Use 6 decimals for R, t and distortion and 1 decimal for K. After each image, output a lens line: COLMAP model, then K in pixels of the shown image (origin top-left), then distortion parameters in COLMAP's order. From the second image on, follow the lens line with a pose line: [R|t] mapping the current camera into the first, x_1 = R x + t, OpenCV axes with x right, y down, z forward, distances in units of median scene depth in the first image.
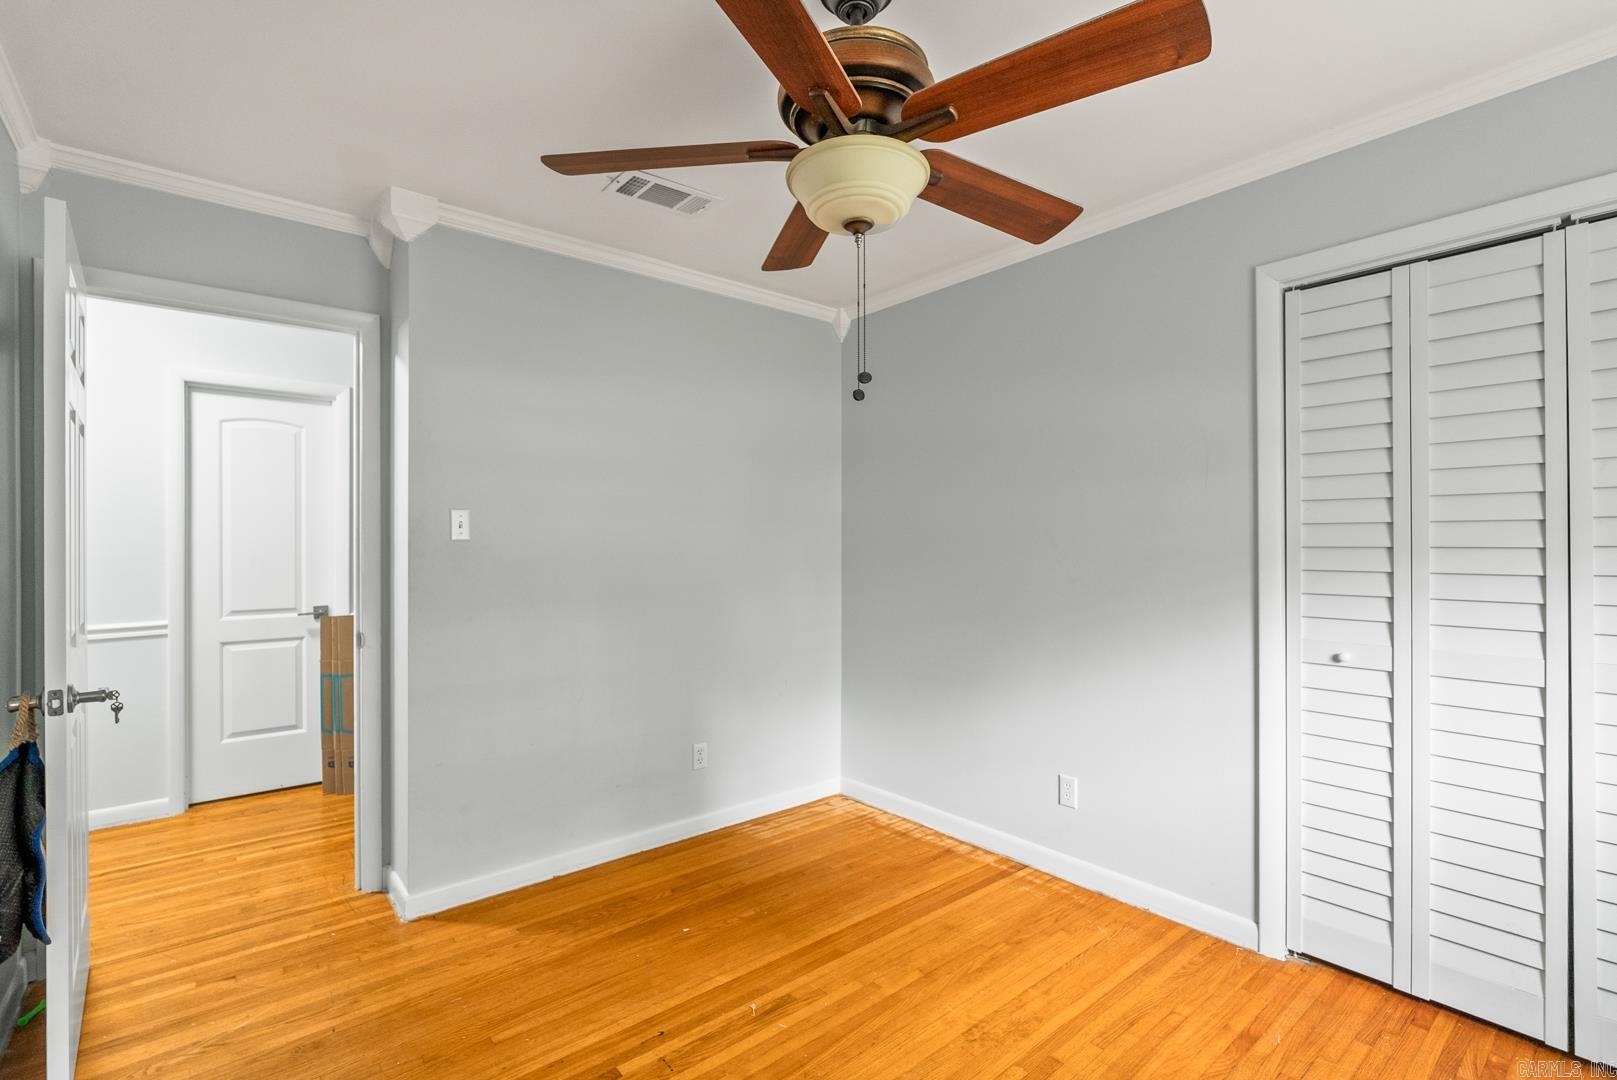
lens RADIAL K [[725.1, 0, 814.6], [0, 725.1, 544.5], [0, 0, 1]] dist [-0.011328, 0.002179]
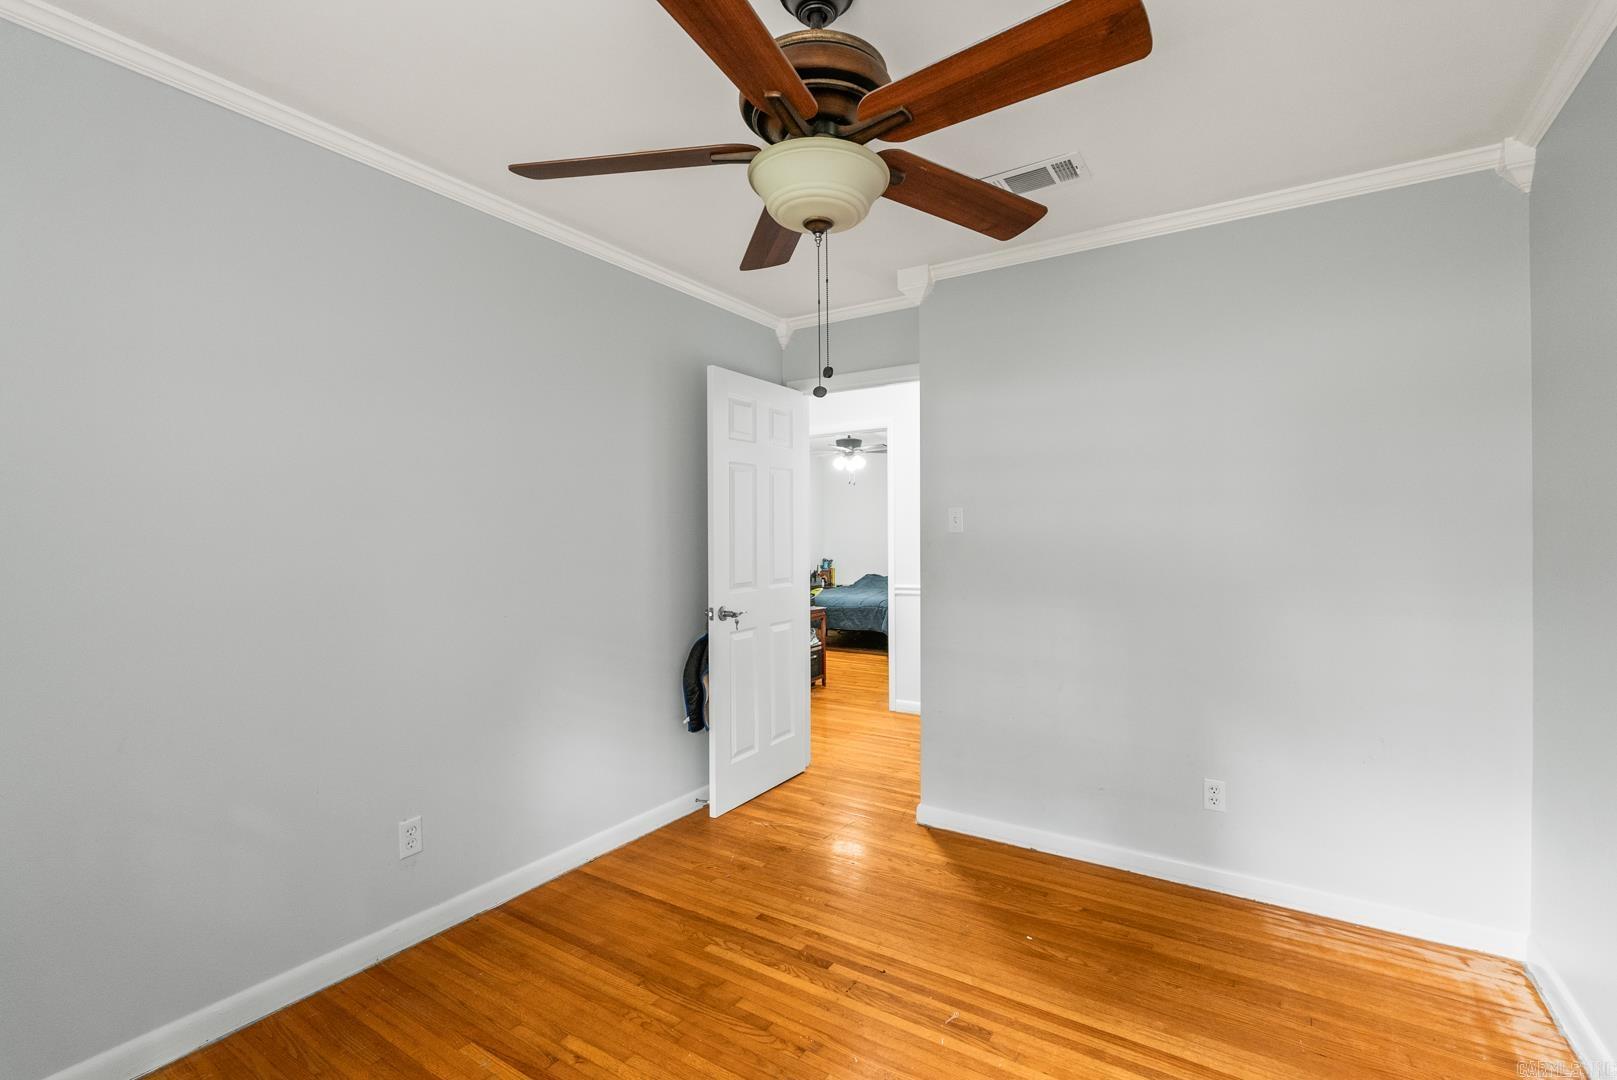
lens RADIAL K [[725.1, 0, 816.4], [0, 725.1, 532.4], [0, 0, 1]] dist [-0.011328, 0.002179]
pose [[0.300958, -0.000261, -0.953637, 0.572845], [0.000533, 1.000000, -0.000105, -0.005865], [0.953637, -0.000477, 0.300959, 0.386473]]
